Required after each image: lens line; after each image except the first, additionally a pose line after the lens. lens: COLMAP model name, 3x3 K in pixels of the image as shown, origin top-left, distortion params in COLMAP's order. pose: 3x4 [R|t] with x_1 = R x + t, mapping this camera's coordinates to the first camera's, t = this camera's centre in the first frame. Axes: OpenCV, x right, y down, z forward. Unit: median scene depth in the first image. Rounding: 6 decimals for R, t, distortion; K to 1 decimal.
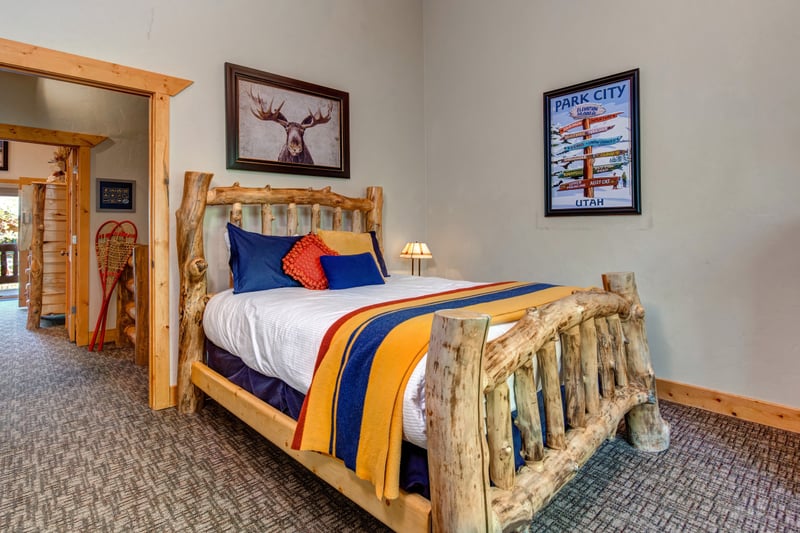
lens RADIAL K [[368.8, 0, 404.4], [0, 368.8, 237.1], [0, 0, 1]] dist [-0.001245, -0.000364]
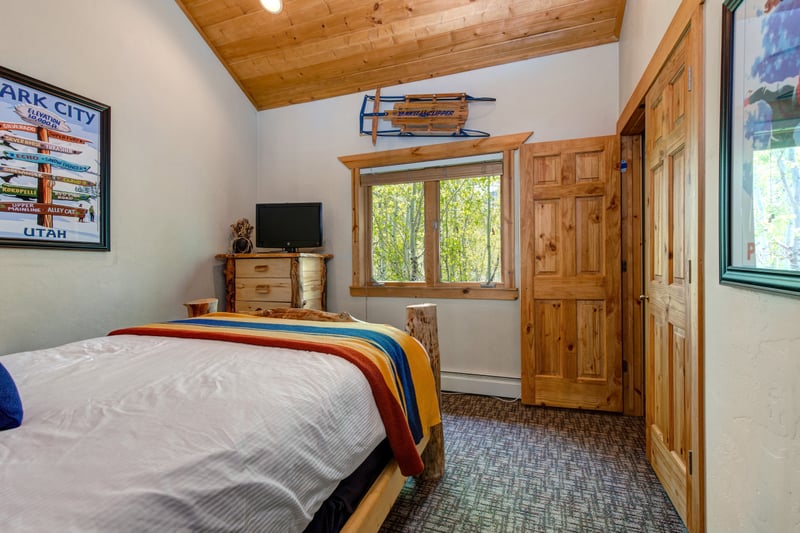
lens RADIAL K [[368.8, 0, 400.6], [0, 368.8, 262.2], [0, 0, 1]] dist [-0.001245, -0.000364]
pose [[-0.418582, -0.004991, 0.908165, -0.573213], [0.007116, 0.999936, 0.008775, -0.032257], [-0.908151, 0.010136, -0.418520, 0.651053]]
